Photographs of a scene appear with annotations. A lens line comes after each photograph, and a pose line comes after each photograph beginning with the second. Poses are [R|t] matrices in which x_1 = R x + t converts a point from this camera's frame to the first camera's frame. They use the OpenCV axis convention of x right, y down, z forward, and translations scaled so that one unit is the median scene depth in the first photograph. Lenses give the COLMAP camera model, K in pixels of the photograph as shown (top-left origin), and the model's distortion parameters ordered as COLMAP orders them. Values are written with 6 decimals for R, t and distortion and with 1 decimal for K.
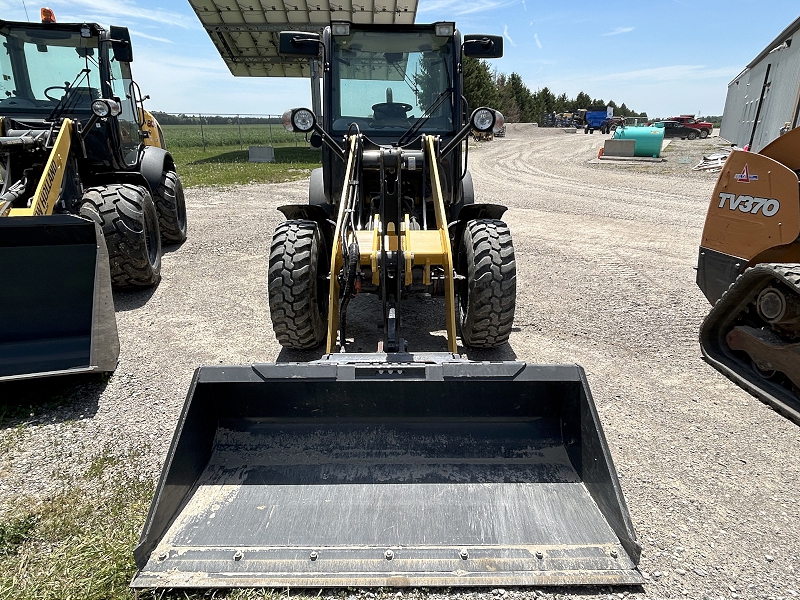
lens RADIAL K [[497.9, 0, 400.0], [0, 497.9, 300.0], [0, 0, 1]] dist [-0.004864, 0.000647]
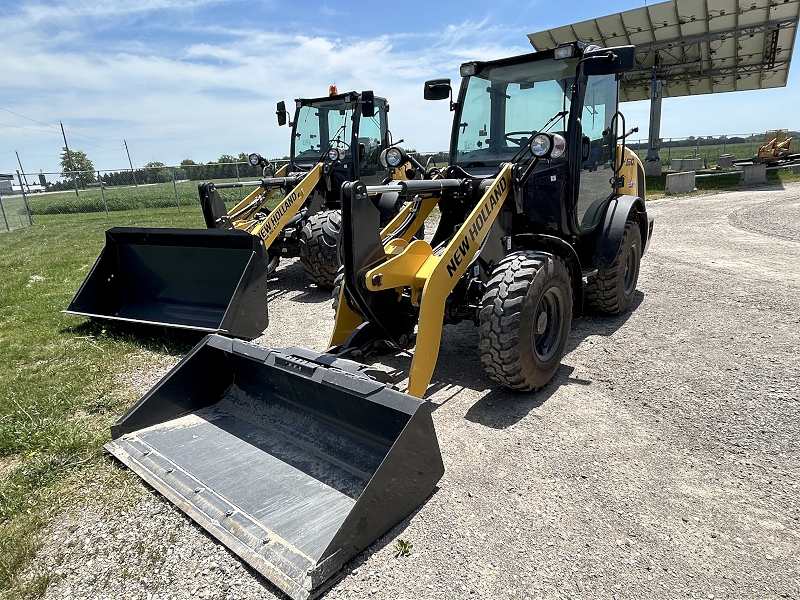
lens RADIAL K [[497.9, 0, 400.0], [0, 497.9, 300.0], [0, 0, 1]] dist [-0.004864, 0.000647]
pose [[0.755898, 0.125649, -0.642519, 0.599880], [-0.158841, 0.987285, 0.006201, -0.039882], [0.635128, 0.097372, 0.766245, 0.145474]]
